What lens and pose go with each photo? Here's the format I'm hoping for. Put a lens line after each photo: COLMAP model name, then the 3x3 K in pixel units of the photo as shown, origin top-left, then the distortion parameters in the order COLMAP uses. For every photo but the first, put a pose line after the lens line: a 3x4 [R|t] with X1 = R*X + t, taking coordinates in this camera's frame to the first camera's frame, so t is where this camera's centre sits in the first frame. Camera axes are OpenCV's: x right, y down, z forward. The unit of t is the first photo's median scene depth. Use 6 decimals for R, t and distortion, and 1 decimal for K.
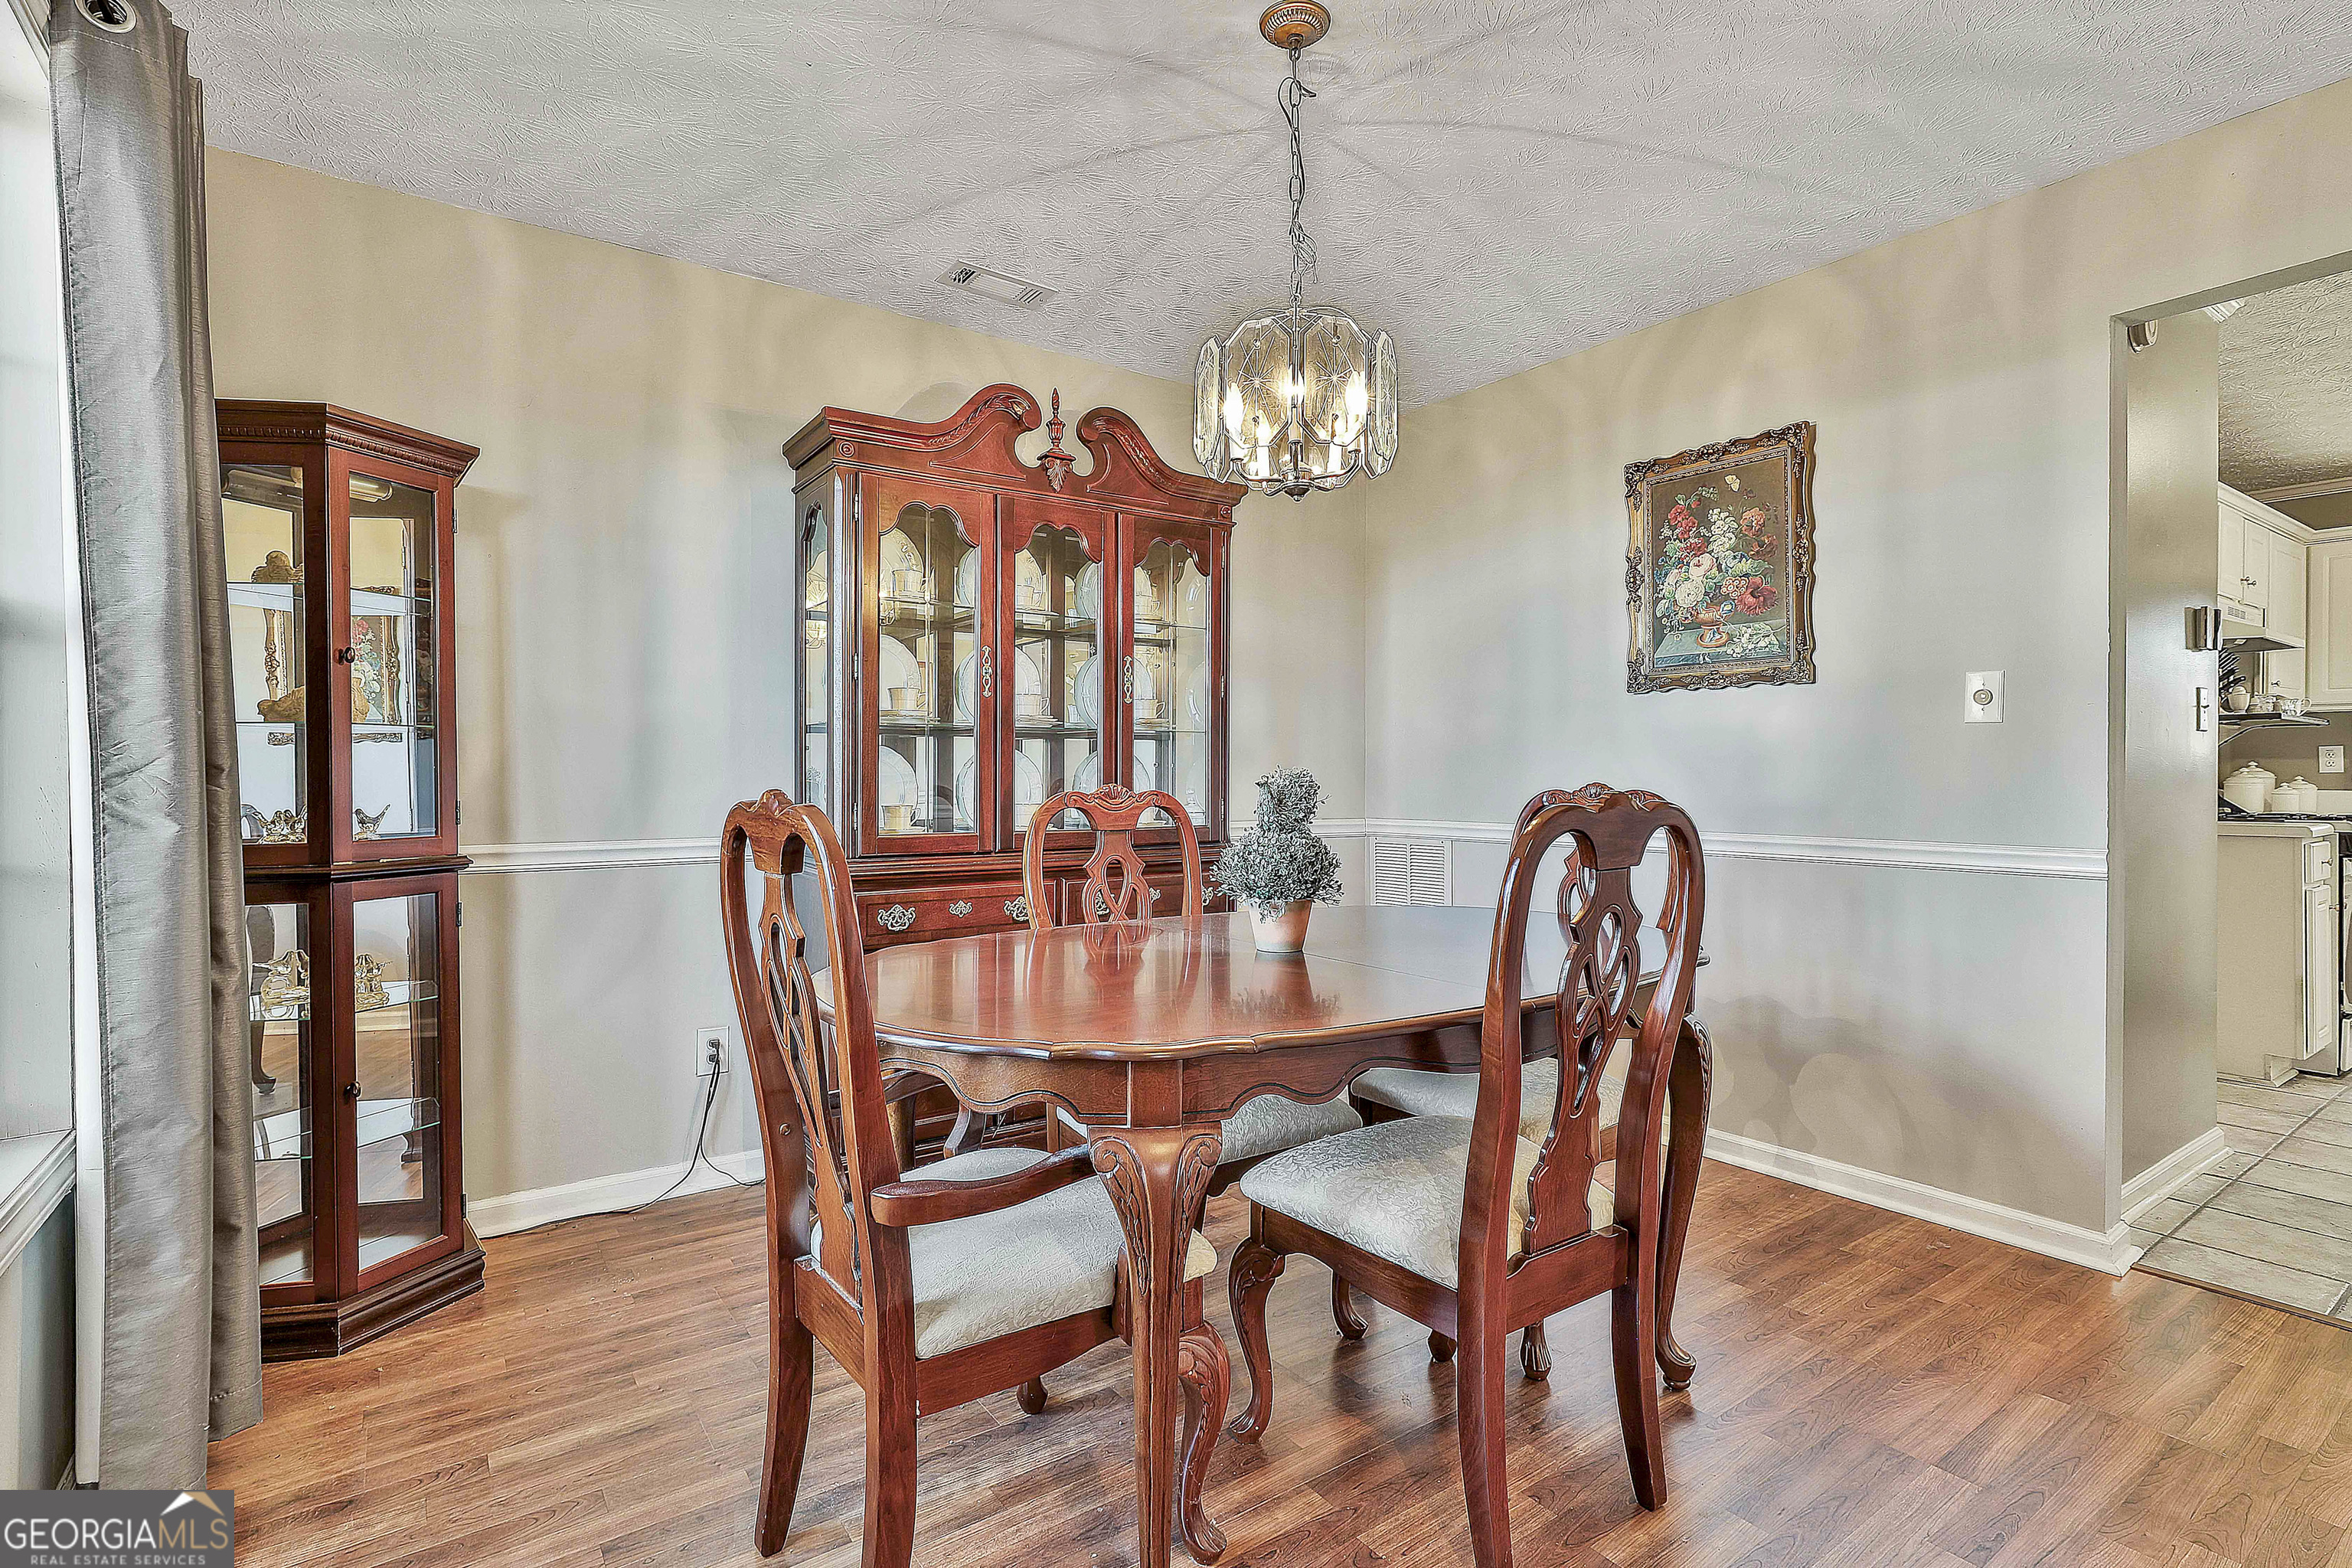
lens RADIAL K [[1125.6, 0, 1180.2], [0, 1125.6, 785.2], [0, 0, 1]] dist [-0.008372, 0.005850]
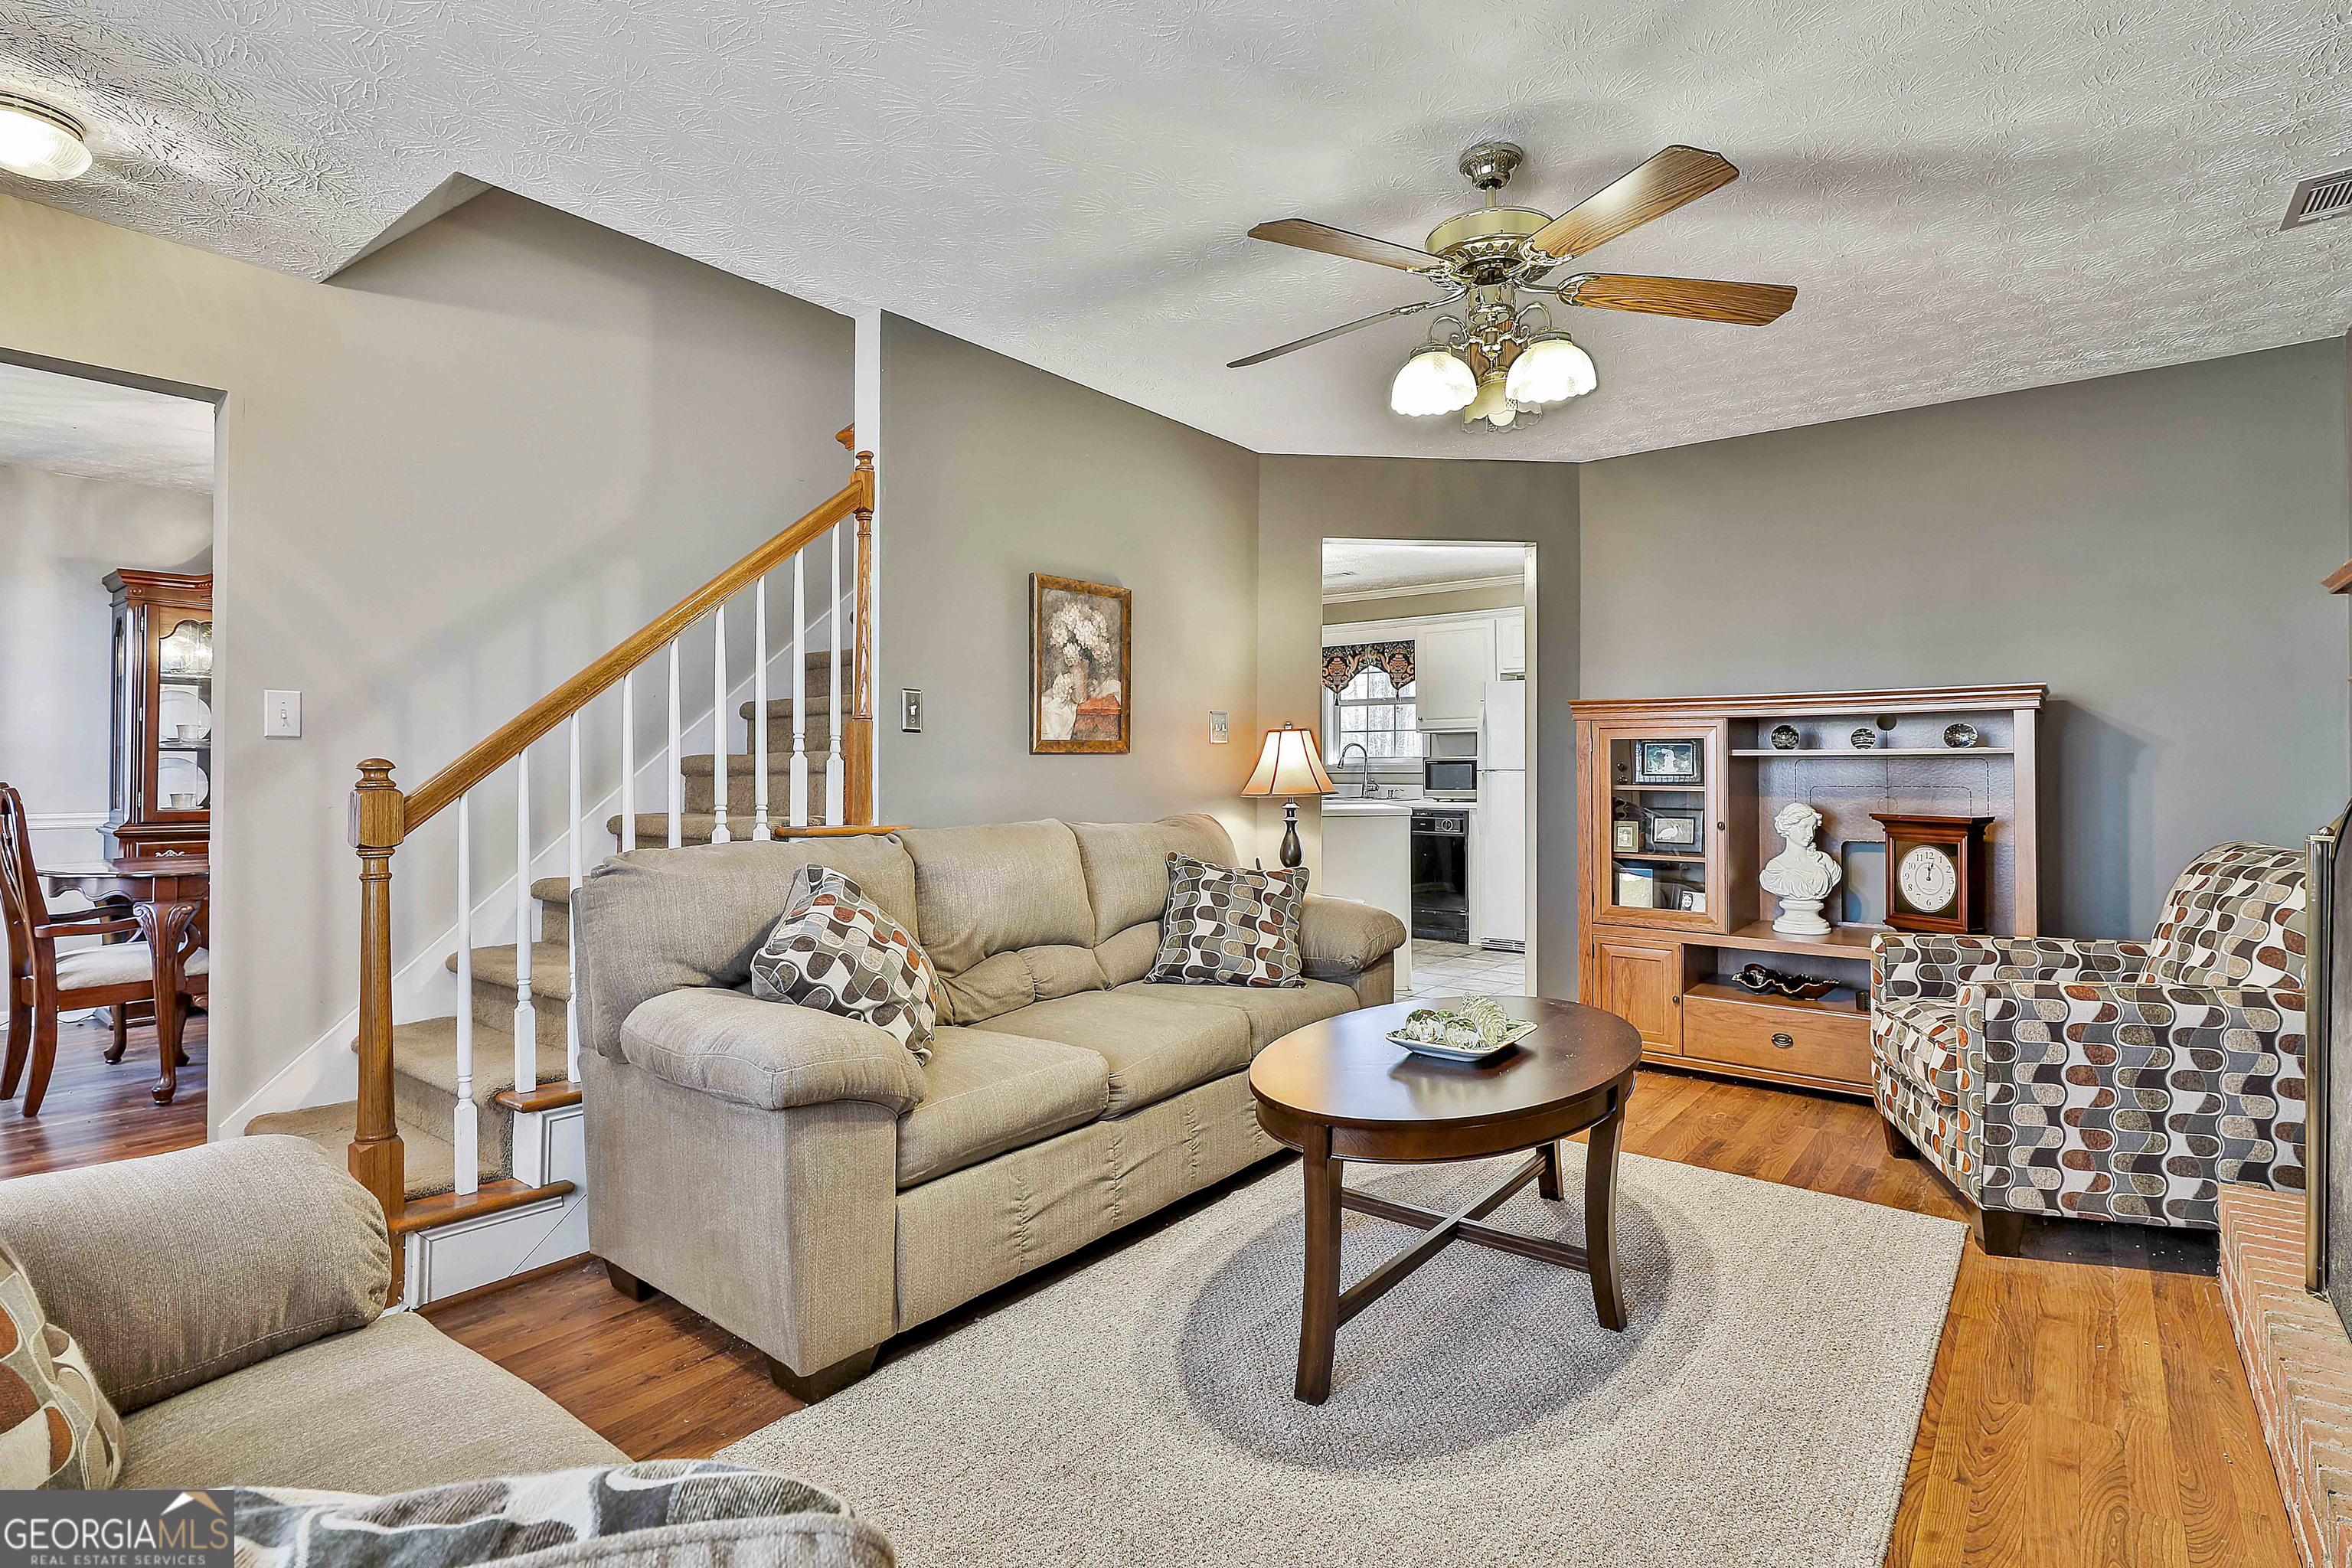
lens RADIAL K [[1125.6, 0, 1162.2], [0, 1125.6, 771.1], [0, 0, 1]] dist [-0.008372, 0.005850]
pose [[0.959783, -0.003412, 0.280721, 0.728002], [0.007688, 0.999871, -0.014133, 0.020021], [-0.280637, 0.015723, 0.959685, -1.096406]]
